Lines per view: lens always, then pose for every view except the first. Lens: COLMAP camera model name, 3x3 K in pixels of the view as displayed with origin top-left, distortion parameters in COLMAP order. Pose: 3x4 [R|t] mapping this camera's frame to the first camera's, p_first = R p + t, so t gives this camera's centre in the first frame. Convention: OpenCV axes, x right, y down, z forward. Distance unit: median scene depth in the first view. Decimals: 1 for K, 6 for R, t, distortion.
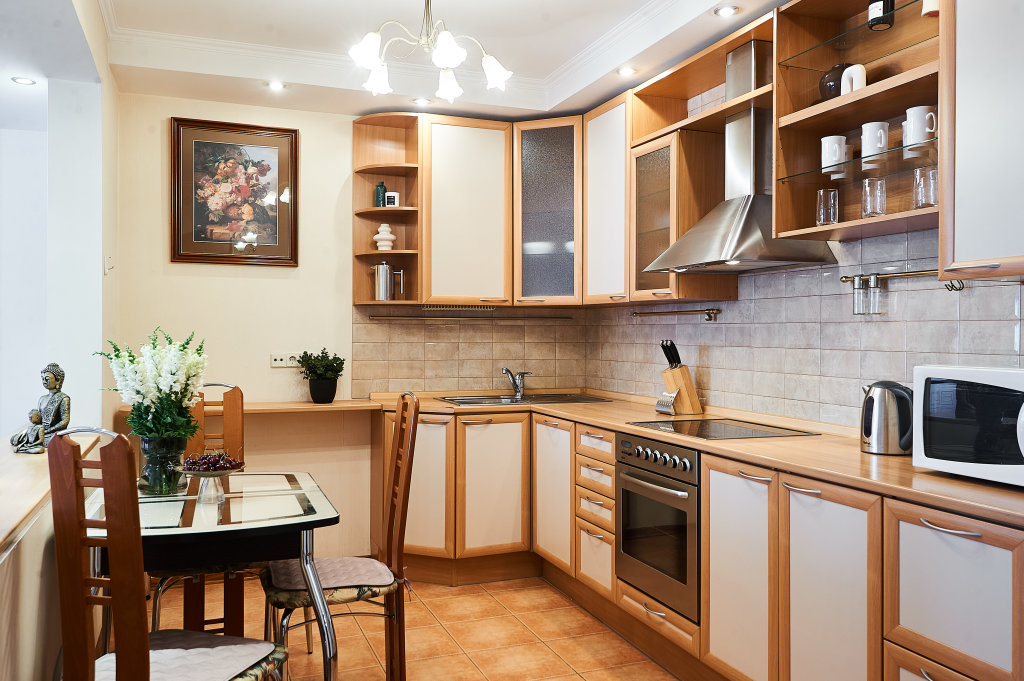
lens RADIAL K [[785.6, 0, 512.0], [0, 785.6, 340.5], [0, 0, 1]] dist [0.005298, -0.004845]
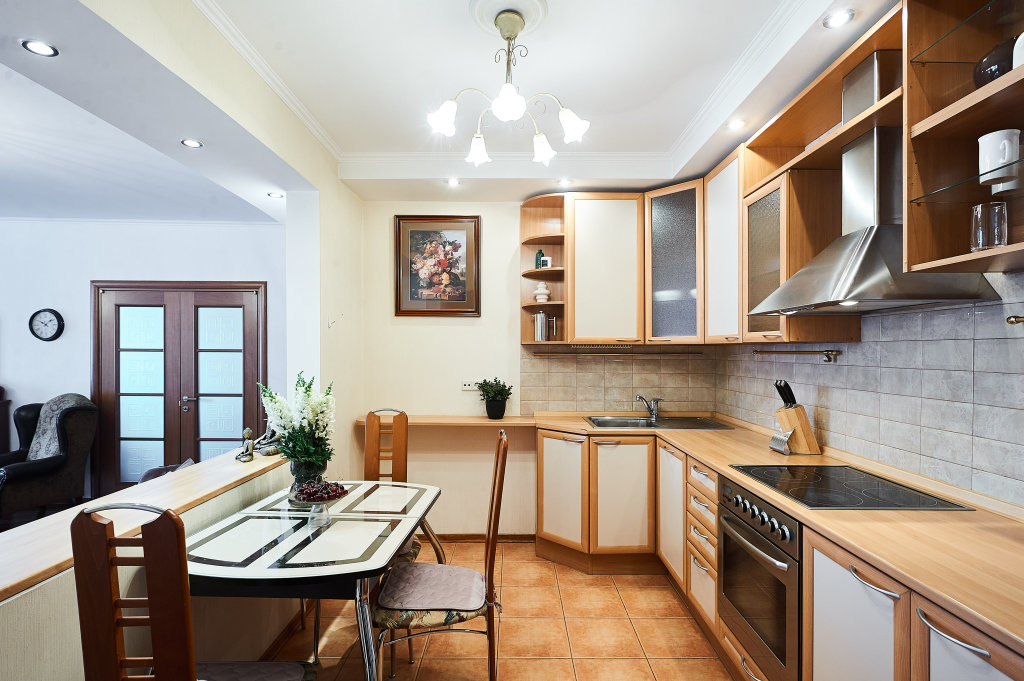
lens RADIAL K [[474.6, 0, 525.9], [0, 474.6, 352.6], [0, 0, 1]] dist [-0.010217, 0.000329]
pose [[0.935660, 0.001836, -0.352899, 0.103454], [-0.004547, 0.999966, -0.006853, -0.030907], [0.352874, 0.008016, 0.935636, 0.303423]]
